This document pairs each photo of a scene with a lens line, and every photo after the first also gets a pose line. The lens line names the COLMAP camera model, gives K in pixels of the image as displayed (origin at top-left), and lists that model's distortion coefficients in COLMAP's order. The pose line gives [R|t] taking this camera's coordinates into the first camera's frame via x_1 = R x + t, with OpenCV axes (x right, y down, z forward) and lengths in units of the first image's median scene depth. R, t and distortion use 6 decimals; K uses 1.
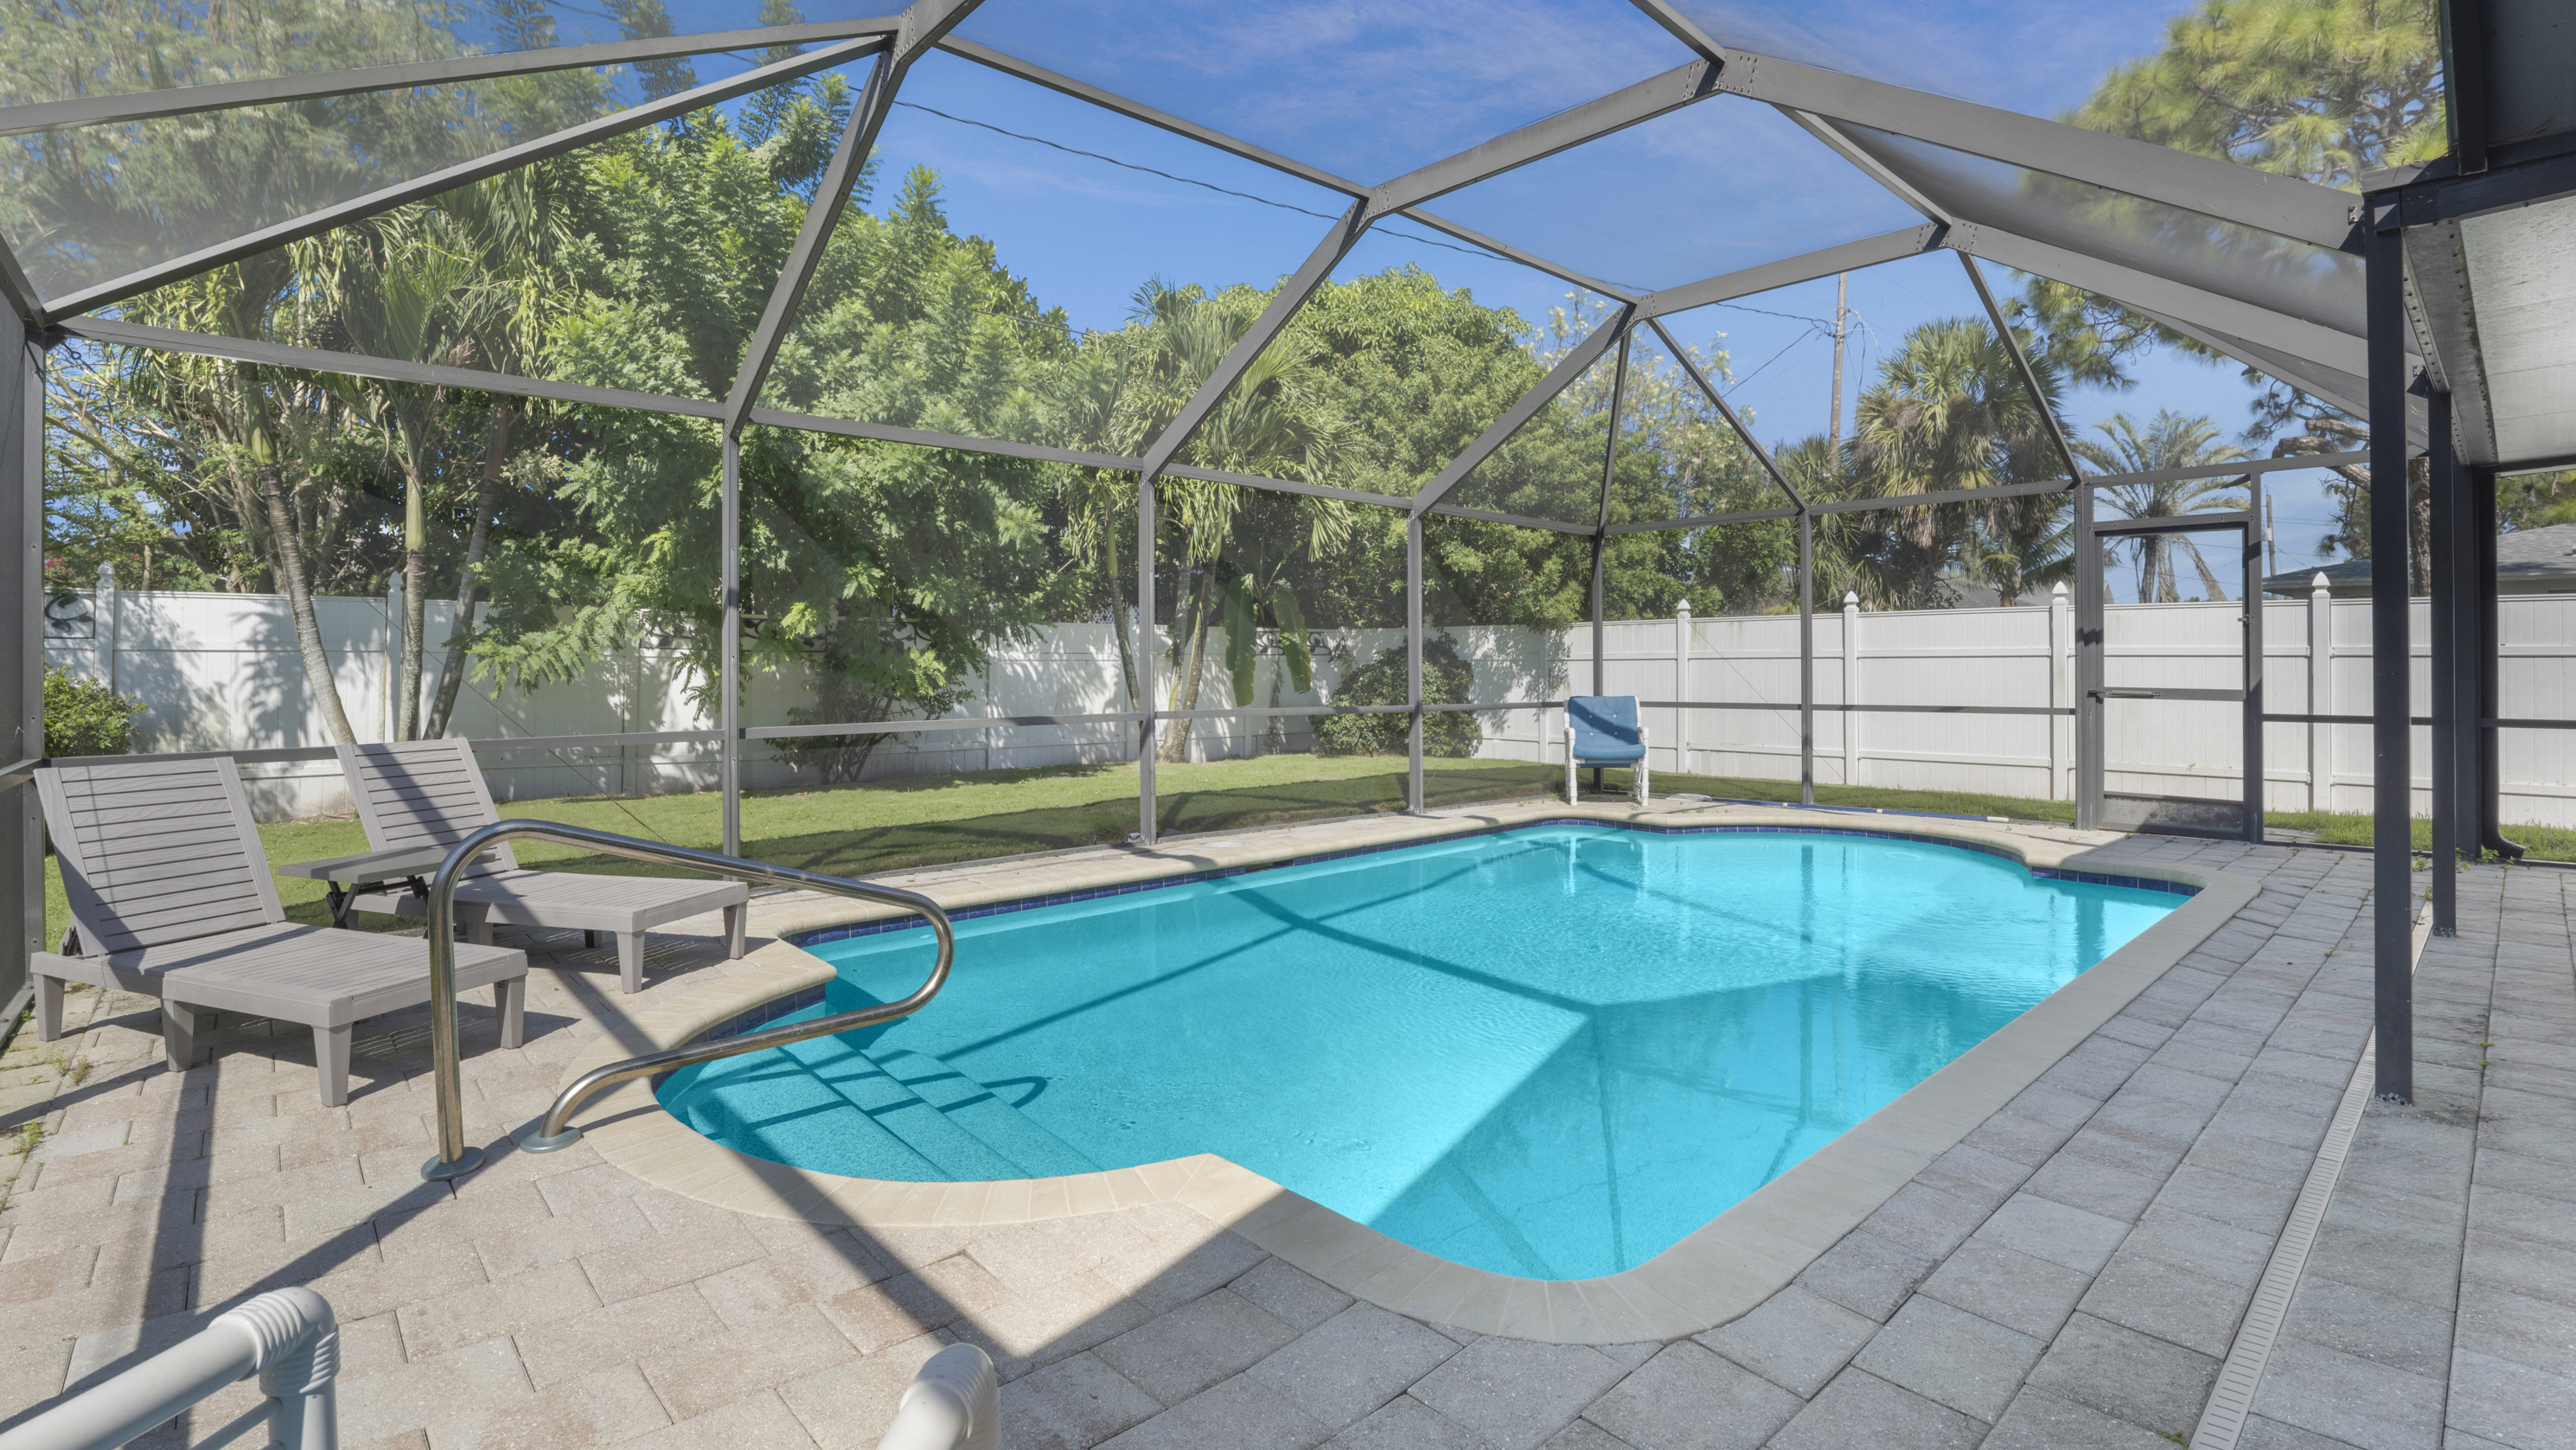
lens RADIAL K [[1169.1, 0, 1354.0], [0, 1169.1, 910.7], [0, 0, 1]] dist [-0.050337, 0.006195]
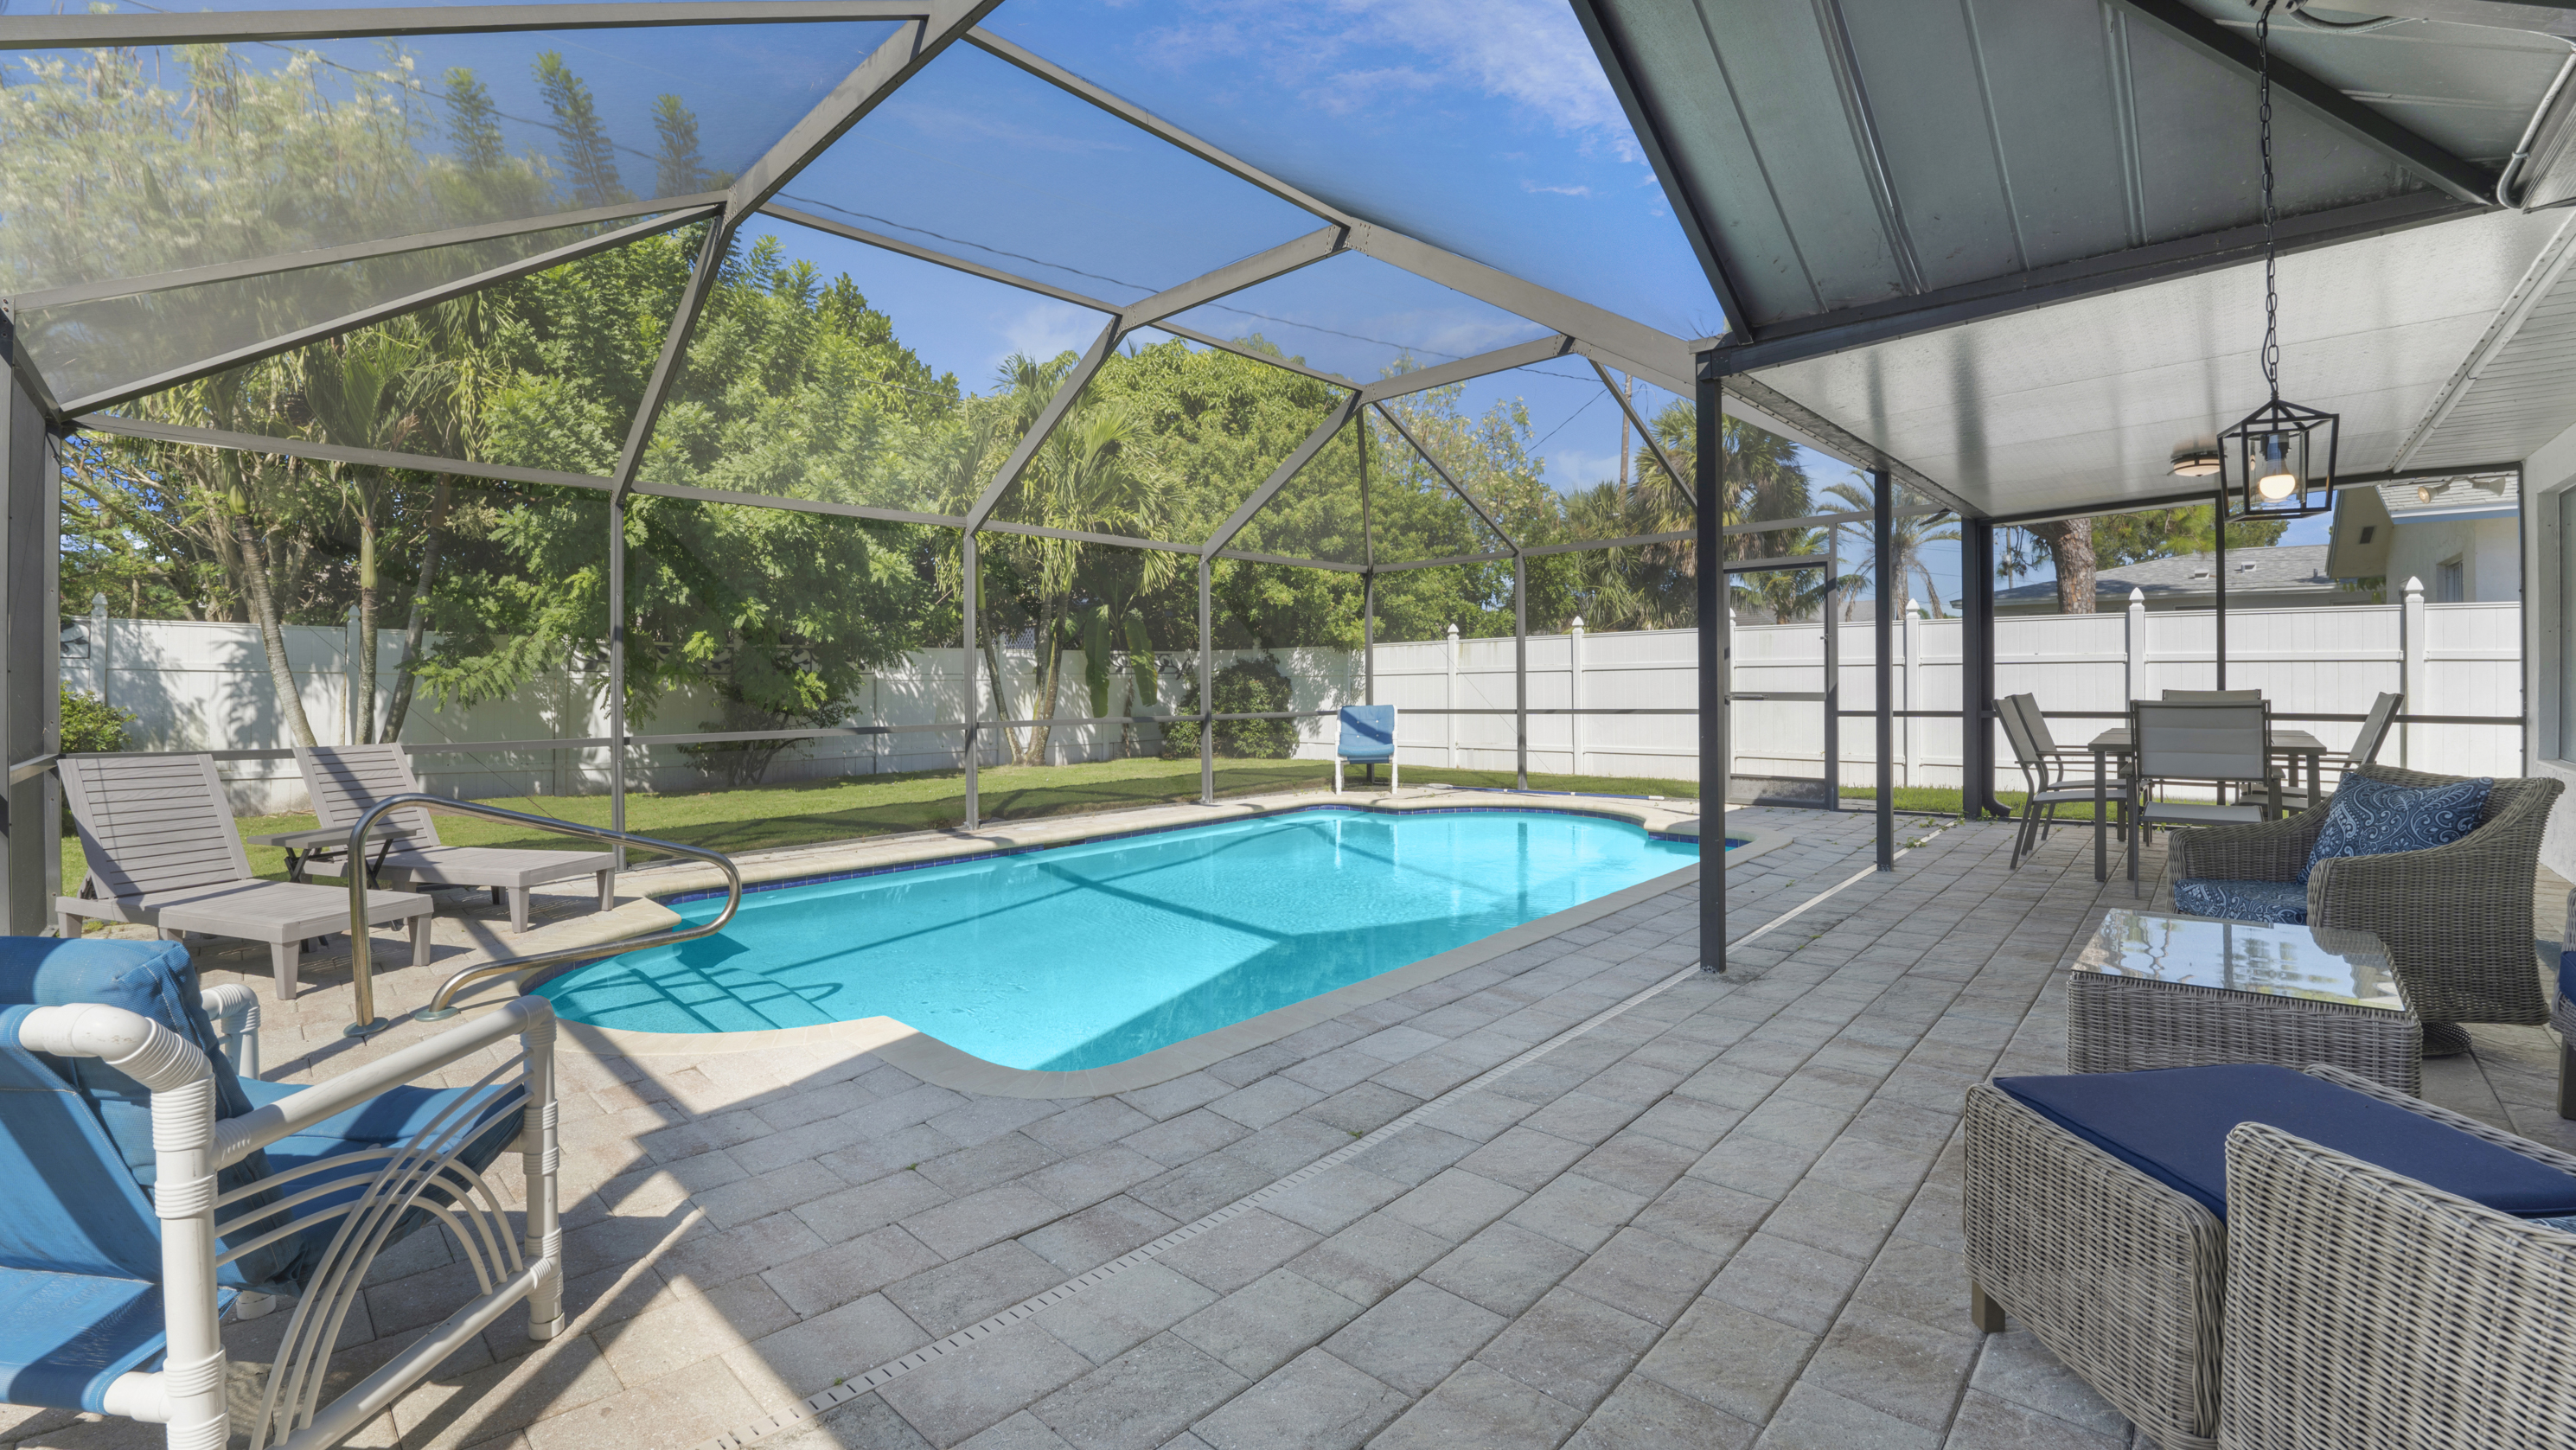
lens RADIAL K [[1047.4, 0, 1282.5], [0, 1047.4, 882.6], [0, 0, 1]] dist [-0.036664, 0.000087]
pose [[0.999487, -0.011742, 0.029789, 0.088092], [0.012220, 0.999799, -0.015920, 0.017658], [-0.029596, 0.016276, 0.999429, -0.085889]]
